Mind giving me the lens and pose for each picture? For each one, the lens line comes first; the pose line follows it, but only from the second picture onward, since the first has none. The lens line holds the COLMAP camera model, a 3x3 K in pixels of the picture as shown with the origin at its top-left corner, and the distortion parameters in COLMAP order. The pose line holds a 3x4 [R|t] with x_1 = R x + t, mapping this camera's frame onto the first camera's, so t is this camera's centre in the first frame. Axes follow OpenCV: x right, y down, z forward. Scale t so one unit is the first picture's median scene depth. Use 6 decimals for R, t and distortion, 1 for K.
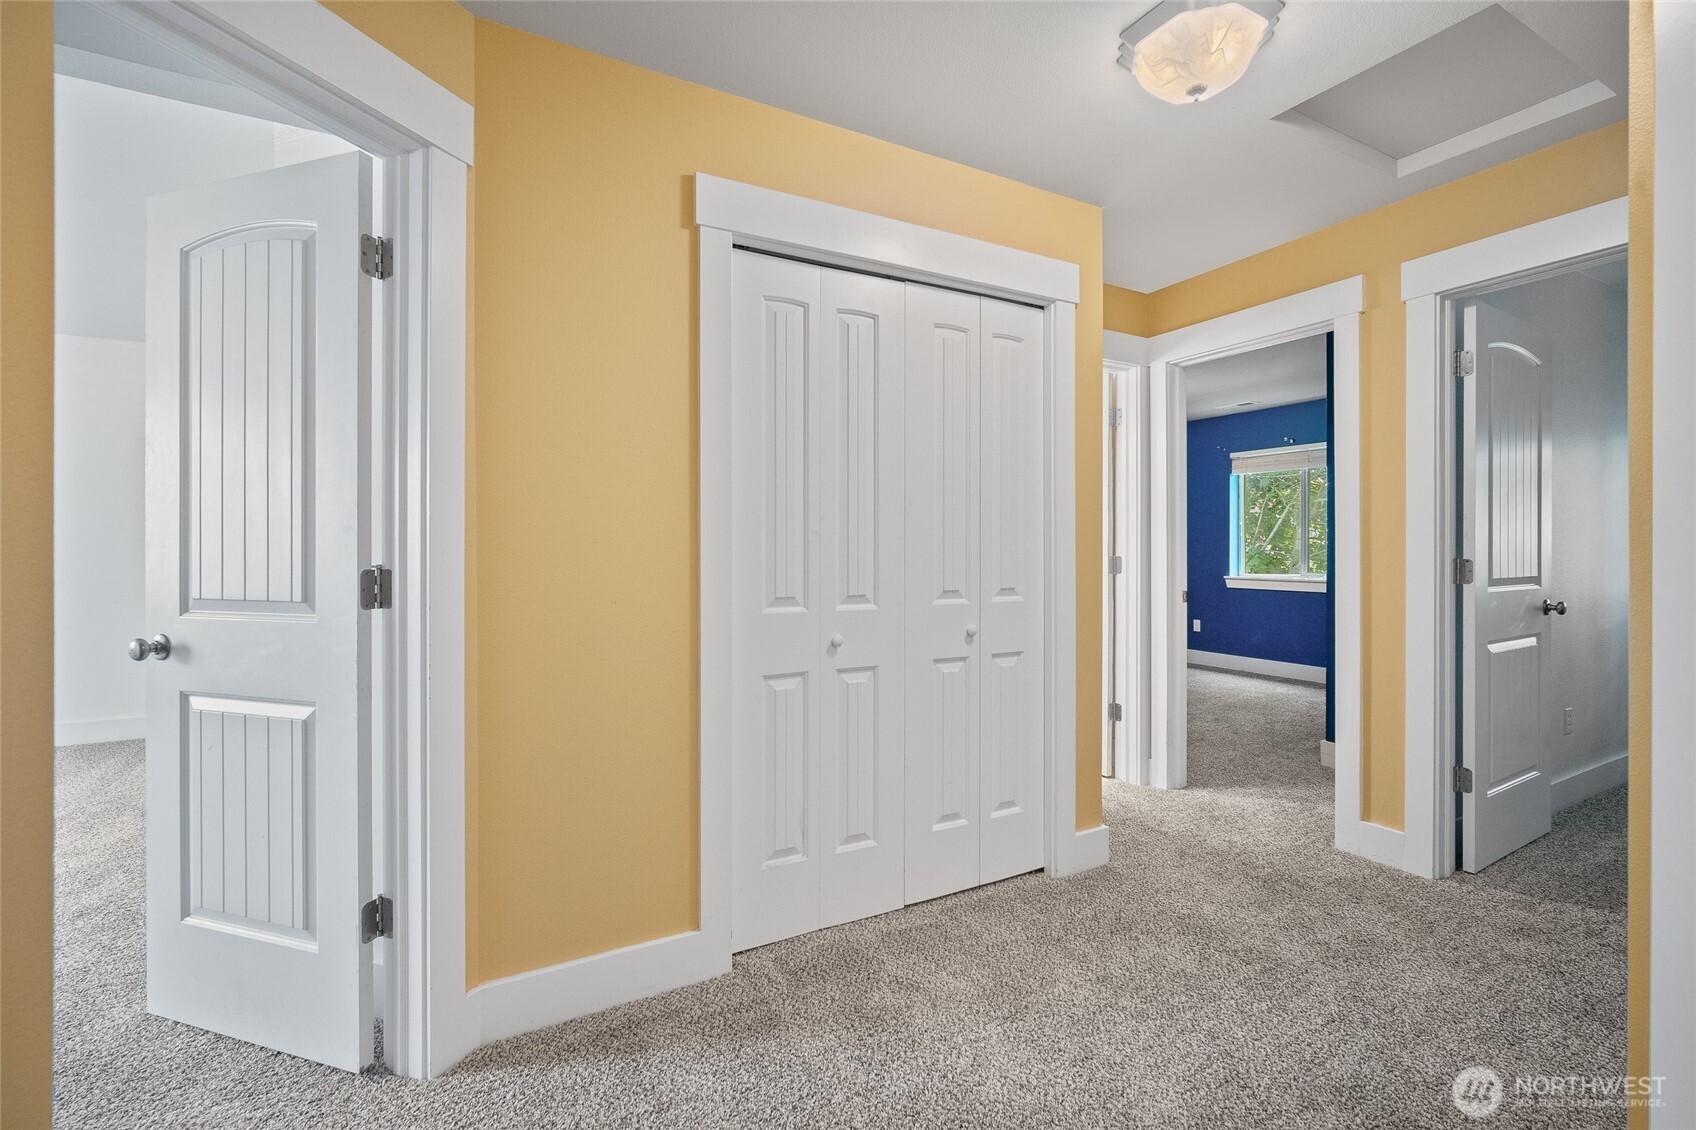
lens RADIAL K [[745.6, 0, 850.4], [0, 745.6, 550.1], [0, 0, 1]] dist [-0.015382, 0.008077]
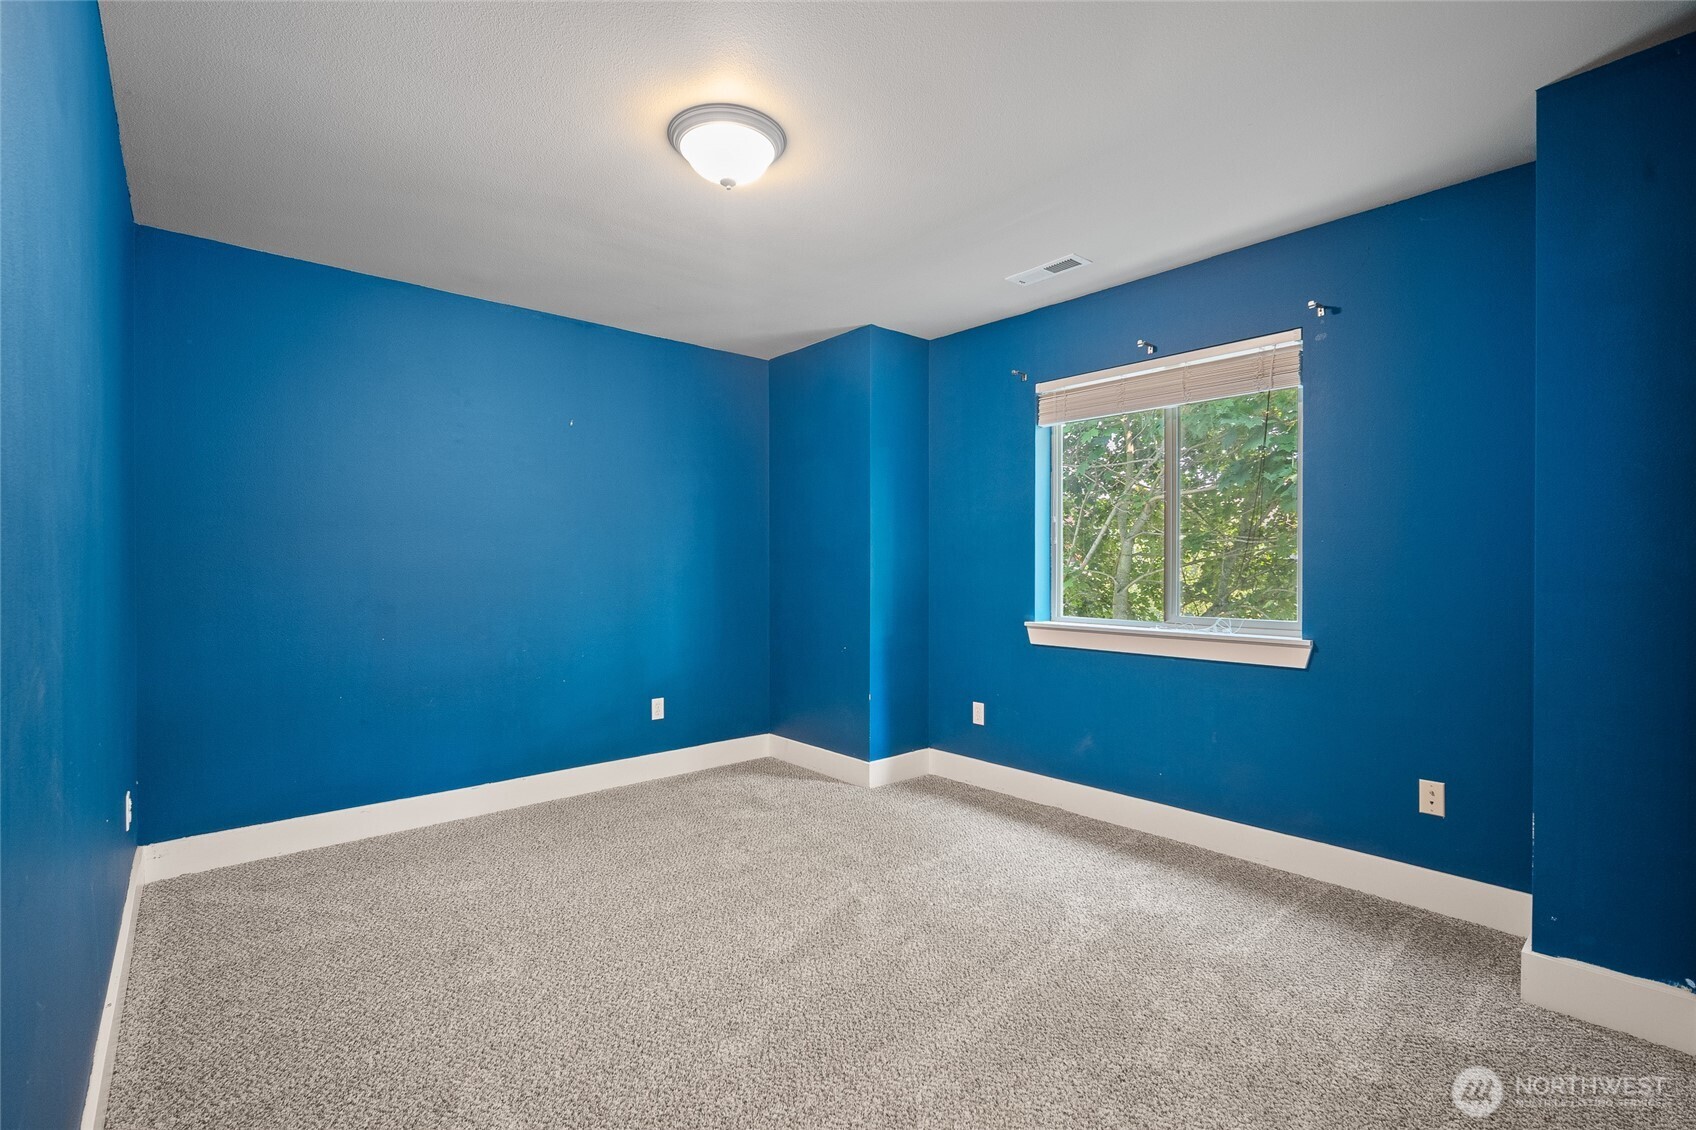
lens RADIAL K [[750.4, 0, 845.6], [0, 750.4, 561.5], [0, 0, 1]] dist [-0.011439, 0.003704]
pose [[0.976231, 0.005217, 0.216669, 0.271717], [-0.001877, 0.999876, -0.015619, 0.001435], [-0.216724, 0.014841, 0.976120, 0.525103]]
